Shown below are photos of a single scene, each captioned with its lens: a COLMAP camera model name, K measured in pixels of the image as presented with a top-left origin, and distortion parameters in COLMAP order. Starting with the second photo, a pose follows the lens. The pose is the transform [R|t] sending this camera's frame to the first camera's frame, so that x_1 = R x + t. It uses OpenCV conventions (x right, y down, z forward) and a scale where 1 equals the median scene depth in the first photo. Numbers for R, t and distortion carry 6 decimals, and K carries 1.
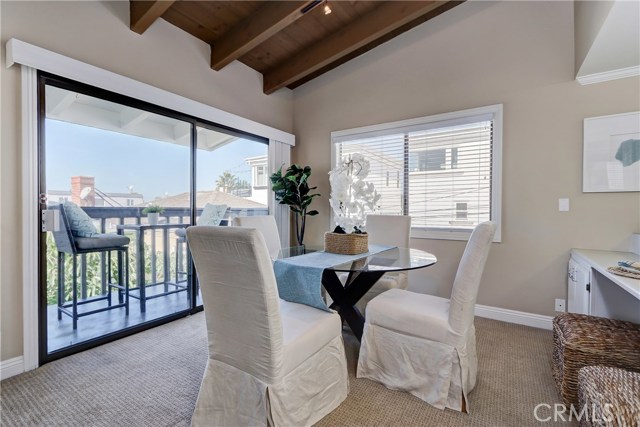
lens RADIAL K [[290.9, 0, 315.3], [0, 290.9, 212.2], [0, 0, 1]] dist [0.001964, -0.000148]
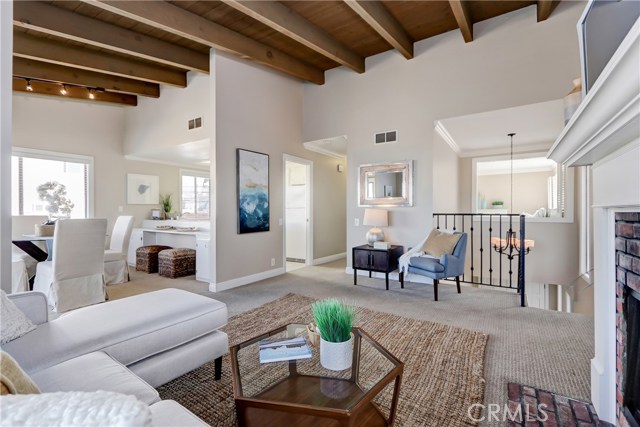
lens RADIAL K [[290.9, 0, 315.3], [0, 290.9, 212.2], [0, 0, 1]] dist [0.001964, -0.000148]
pose [[-0.003704, -0.003605, 0.999987, -1.059637], [0.010191, 0.999941, 0.003642, 0.002017], [-0.999941, 0.010204, -0.003667, -0.374554]]
